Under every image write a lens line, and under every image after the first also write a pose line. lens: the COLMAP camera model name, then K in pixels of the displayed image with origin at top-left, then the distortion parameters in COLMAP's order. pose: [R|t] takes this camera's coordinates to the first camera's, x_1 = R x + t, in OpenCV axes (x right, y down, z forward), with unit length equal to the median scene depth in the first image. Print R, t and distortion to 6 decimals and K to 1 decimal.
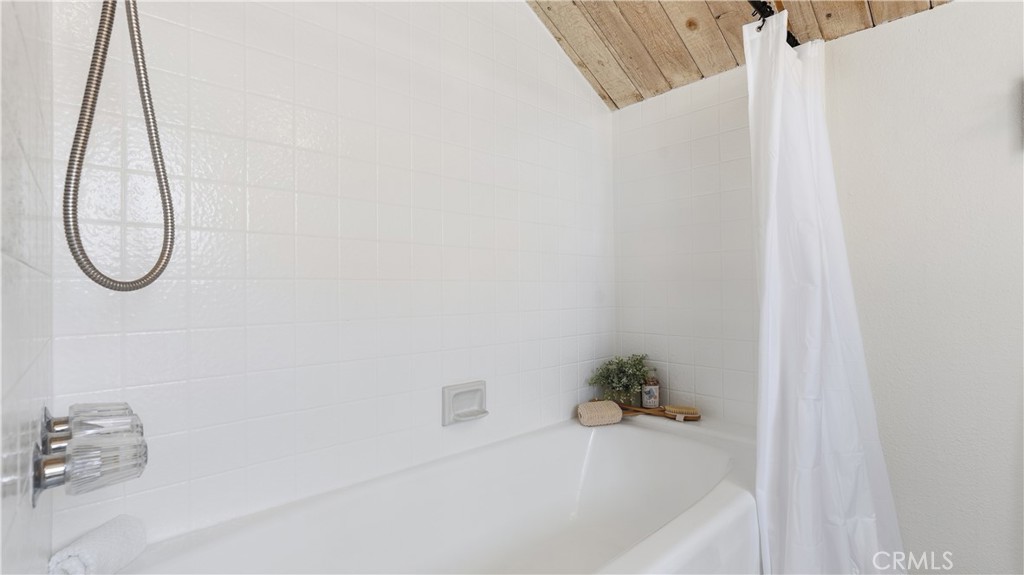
lens RADIAL K [[470.7, 0, 510.5], [0, 470.7, 282.6], [0, 0, 1]] dist [-0.008577, 0.002300]
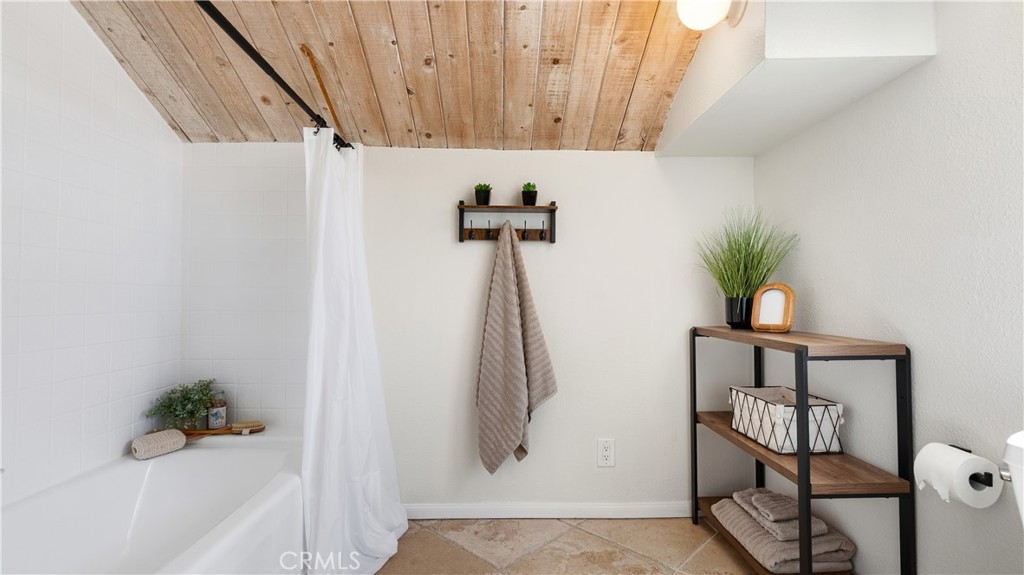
lens RADIAL K [[470.7, 0, 515.9], [0, 470.7, 284.2], [0, 0, 1]] dist [-0.008577, 0.002300]
pose [[0.663898, 0.028239, 0.747290, -0.062540], [-0.017359, 0.999599, -0.022352, -0.053896], [-0.747622, 0.001867, 0.664122, -0.235907]]
